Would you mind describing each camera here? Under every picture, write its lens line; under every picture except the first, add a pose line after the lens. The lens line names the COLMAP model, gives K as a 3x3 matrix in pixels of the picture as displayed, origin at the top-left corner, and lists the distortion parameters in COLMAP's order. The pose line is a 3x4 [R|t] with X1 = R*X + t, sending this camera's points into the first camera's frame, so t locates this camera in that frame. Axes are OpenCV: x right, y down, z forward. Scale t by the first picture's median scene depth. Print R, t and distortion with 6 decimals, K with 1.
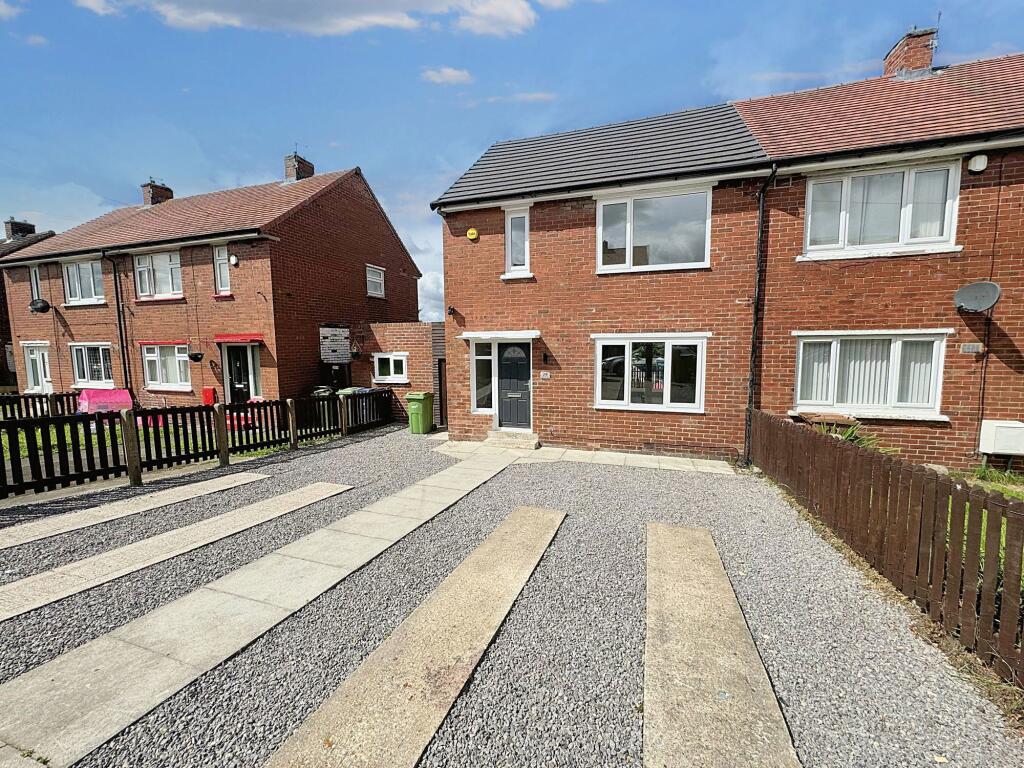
lens RADIAL K [[407.2, 0, 516.1], [0, 407.2, 379.7], [0, 0, 1]] dist [-0.001632, -0.000131]
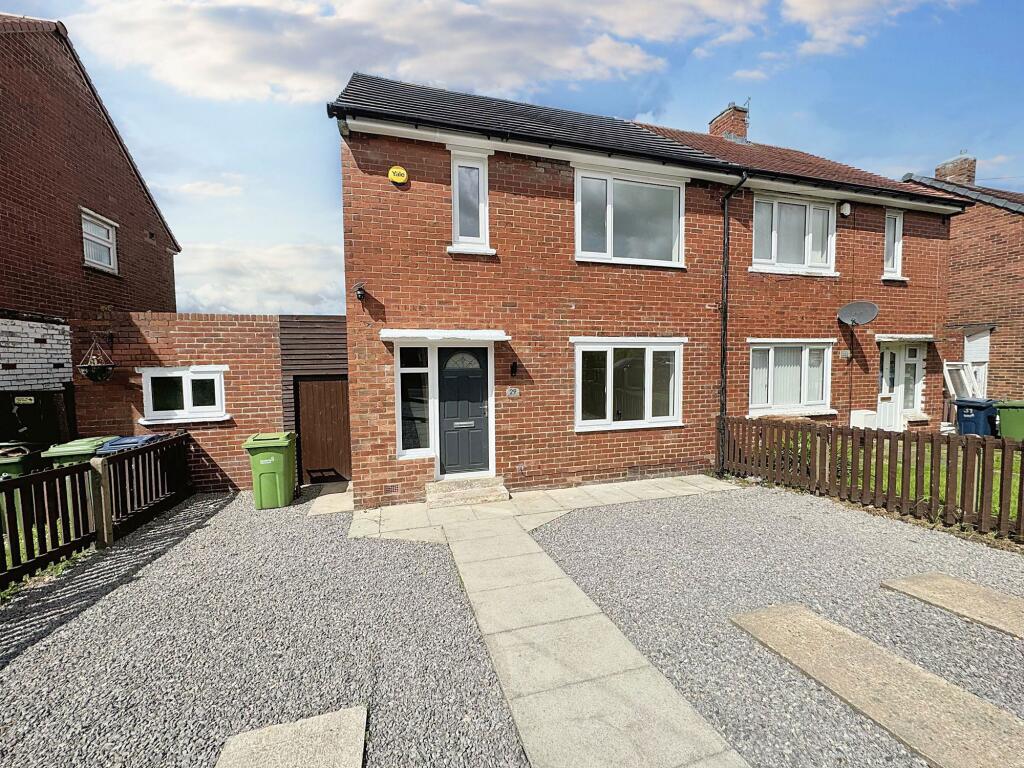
lens RADIAL K [[407.2, 0, 516.1], [0, 407.2, 379.7], [0, 0, 1]] dist [-0.001632, -0.000131]
pose [[0.828171, -0.027602, 0.559796, -0.339688], [0.053828, 0.998087, -0.030421, -0.012318], [-0.557885, 0.055327, 0.828072, 0.417771]]
